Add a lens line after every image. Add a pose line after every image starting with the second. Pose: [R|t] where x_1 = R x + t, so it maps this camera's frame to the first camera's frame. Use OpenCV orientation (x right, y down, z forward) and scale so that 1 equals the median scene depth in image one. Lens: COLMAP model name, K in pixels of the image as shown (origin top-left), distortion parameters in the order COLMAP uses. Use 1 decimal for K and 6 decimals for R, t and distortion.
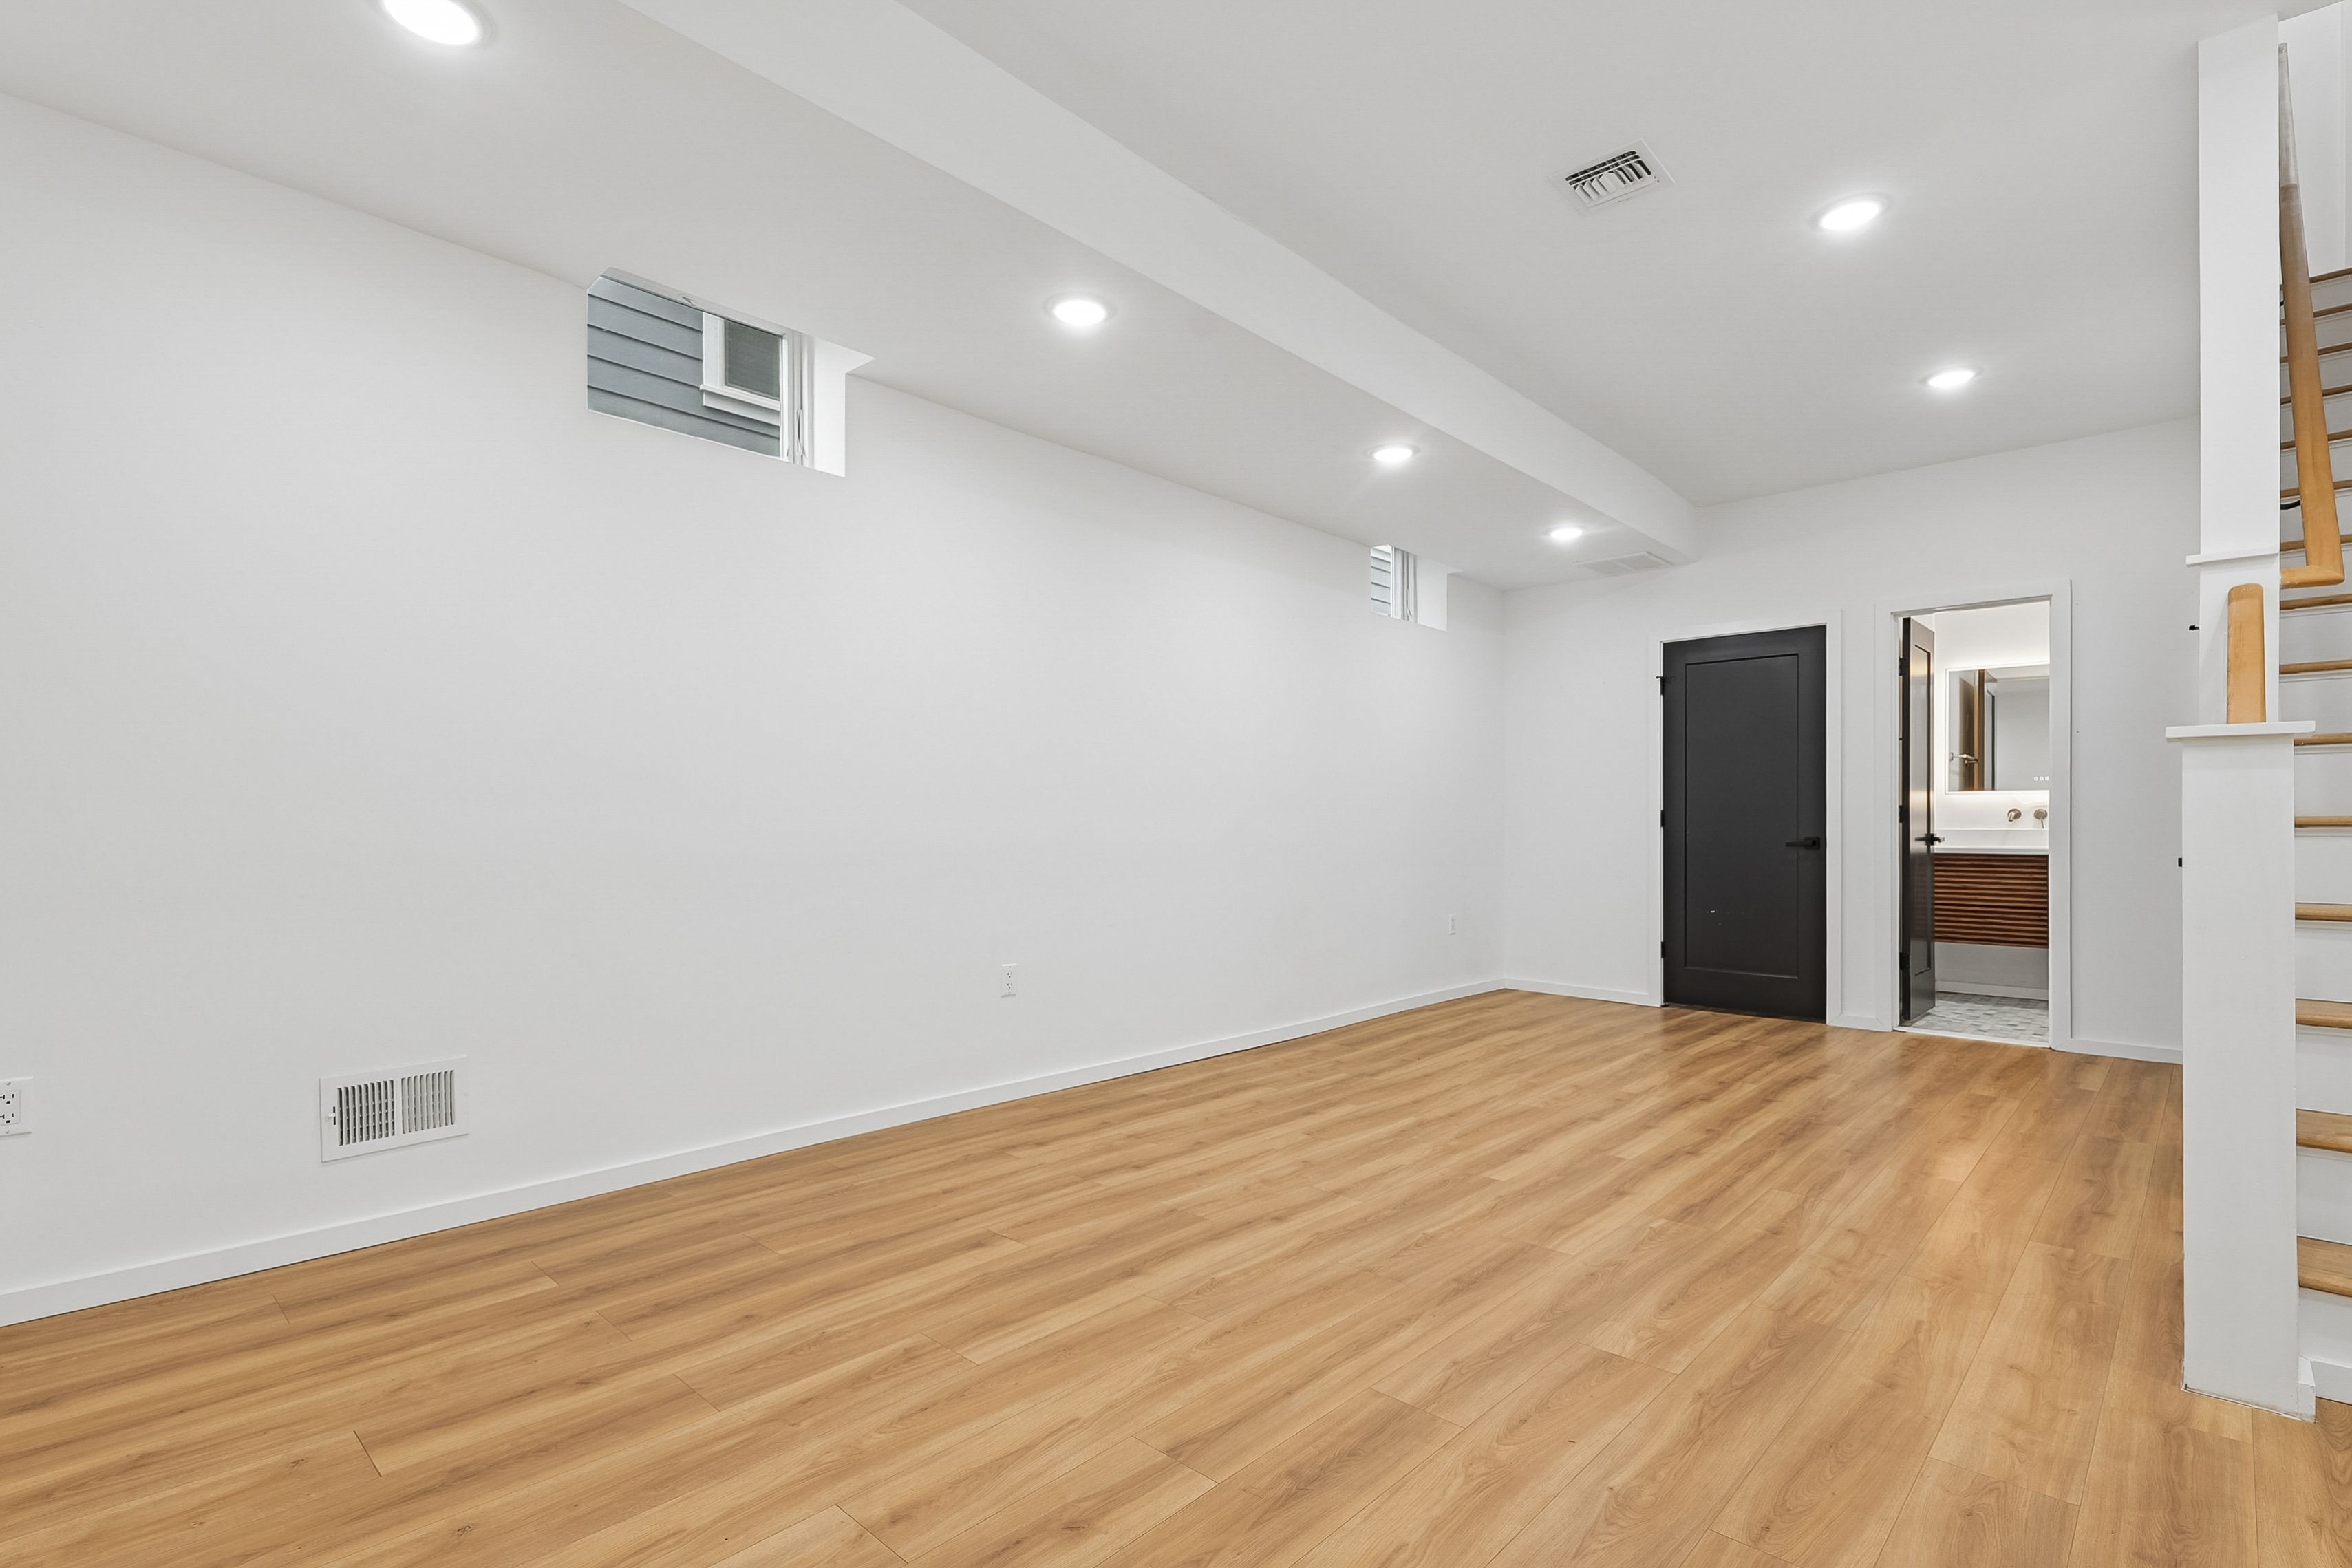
lens RADIAL K [[1107.5, 0, 1175.1], [0, 1107.5, 810.8], [0, 0, 1]] dist [0.000870, -0.000883]
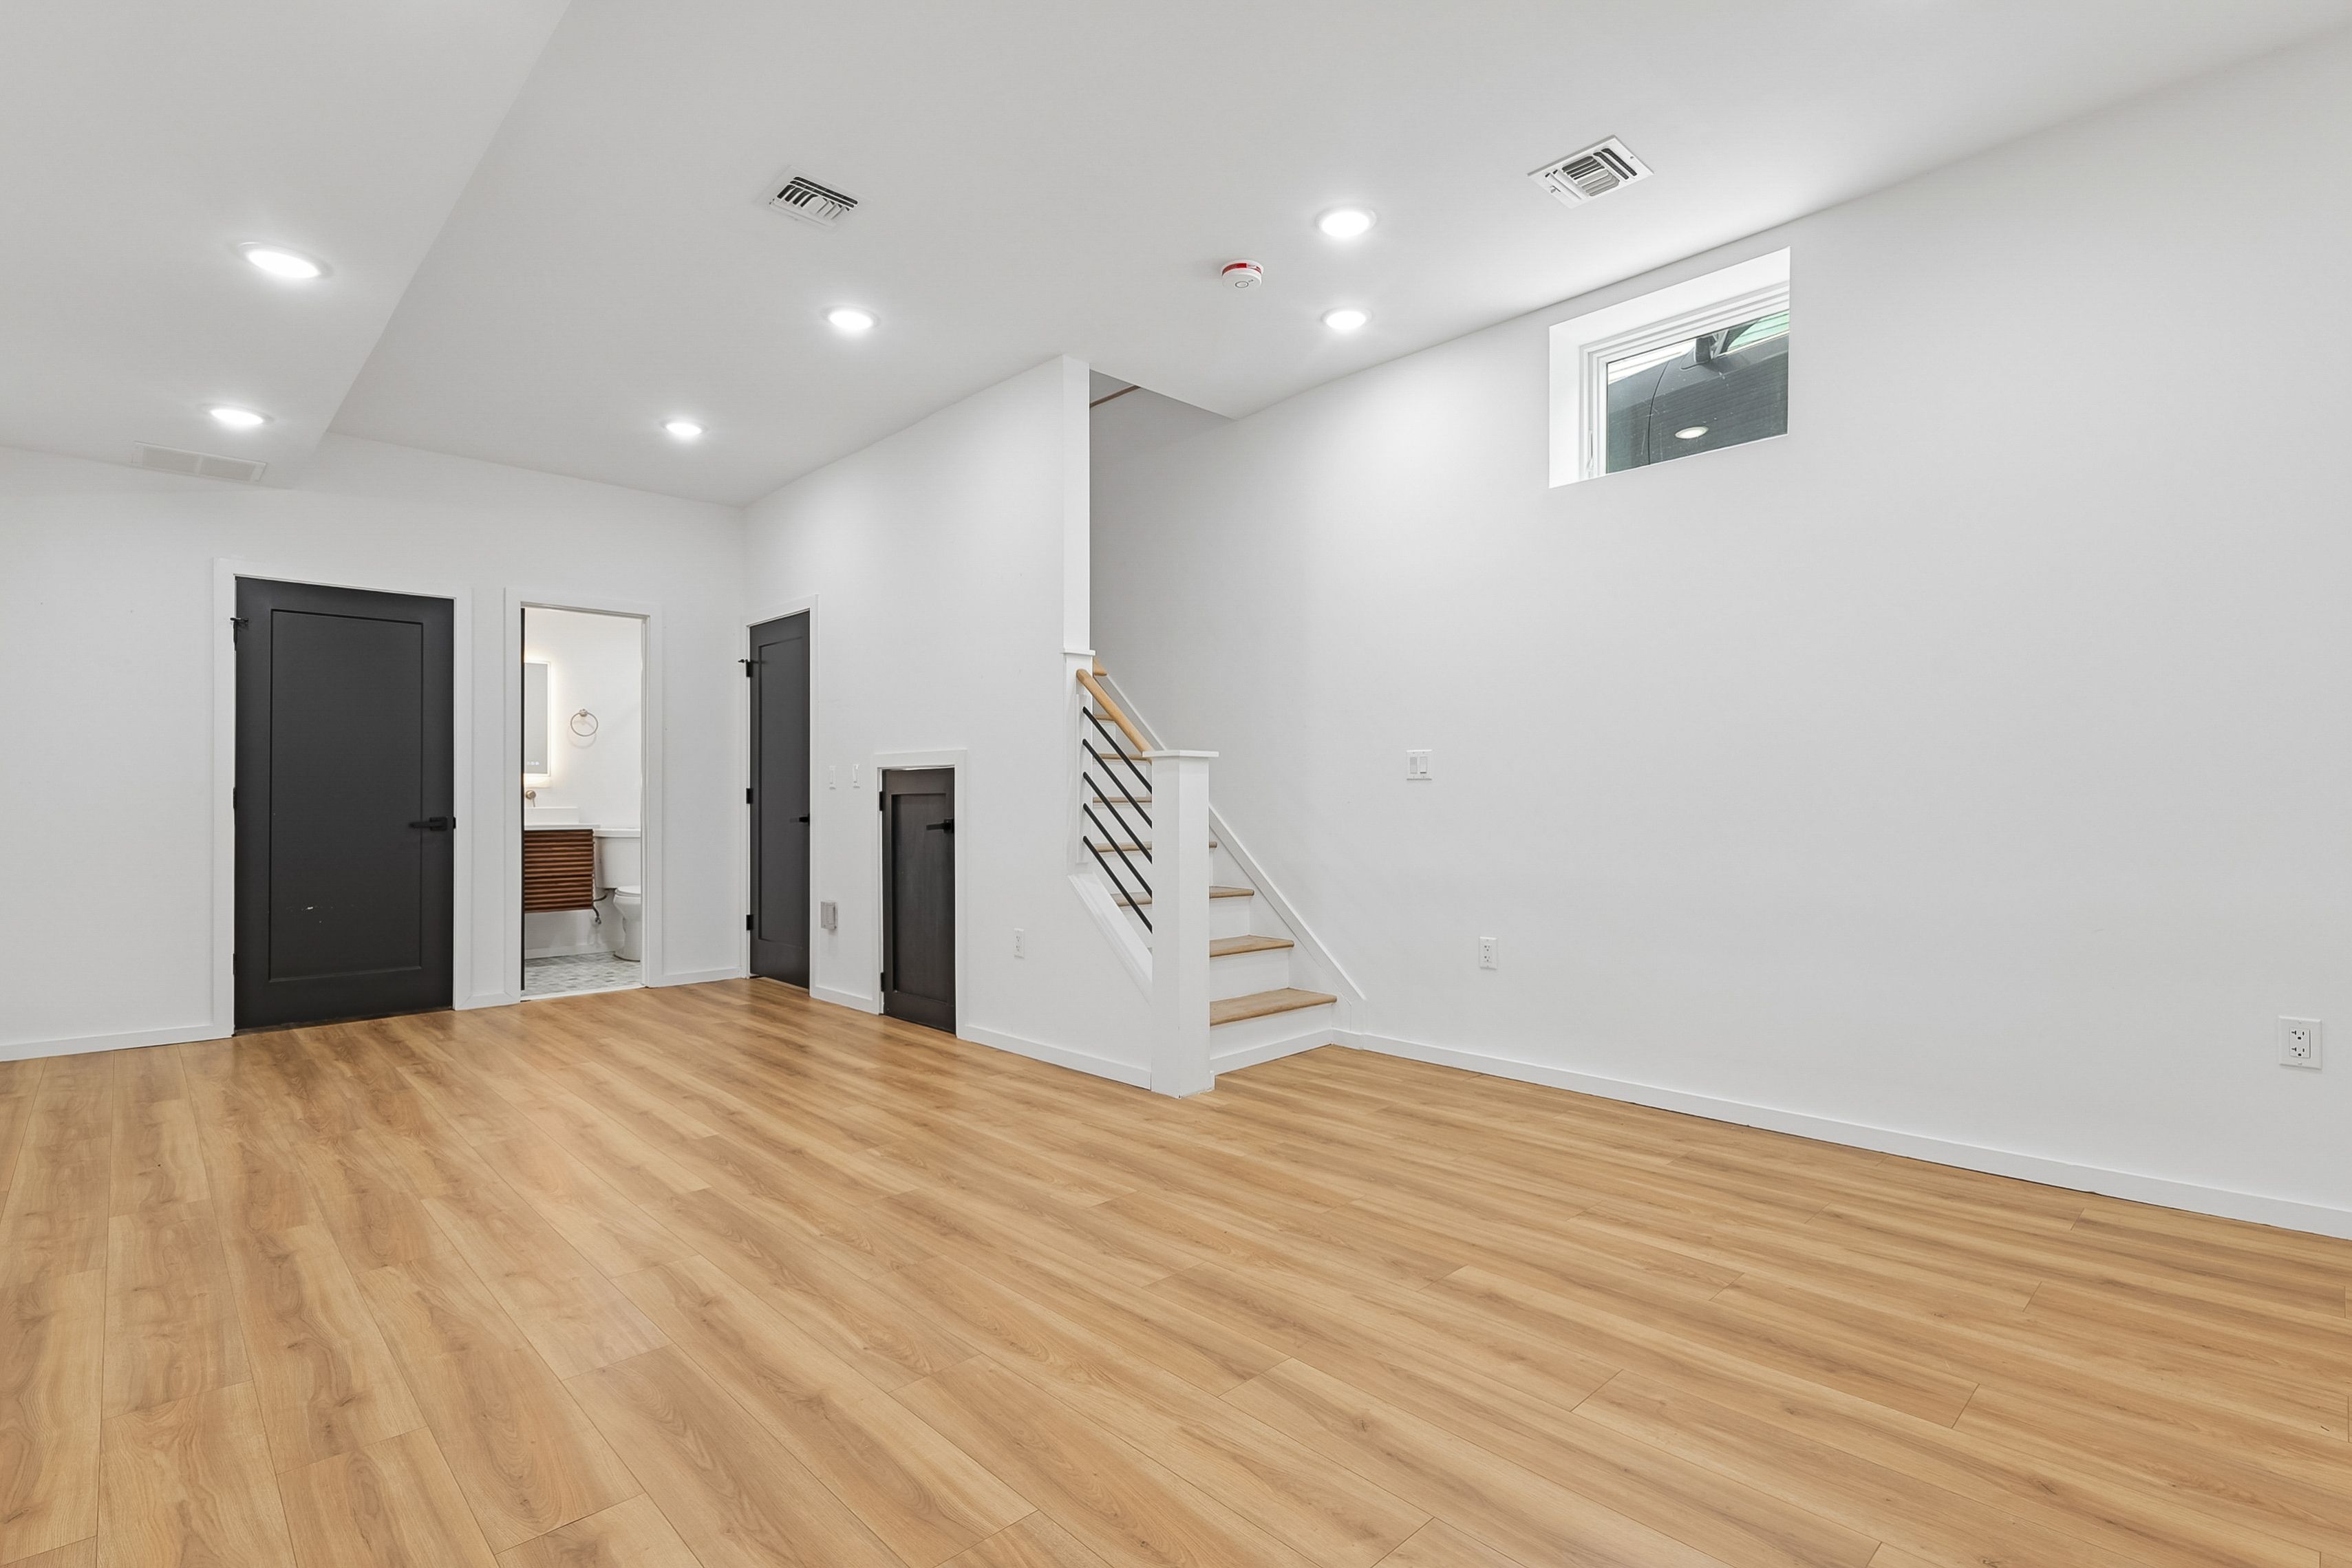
lens RADIAL K [[1077.4, 0, 1191.0], [0, 1077.4, 789.4], [0, 0, 1]] dist [0.002431, -0.000814]
pose [[0.055307, 0.009675, 0.998422, -0.626752], [-0.008576, 0.999921, -0.009214, 0.004233], [-0.998433, -0.008053, 0.055386, 0.580987]]
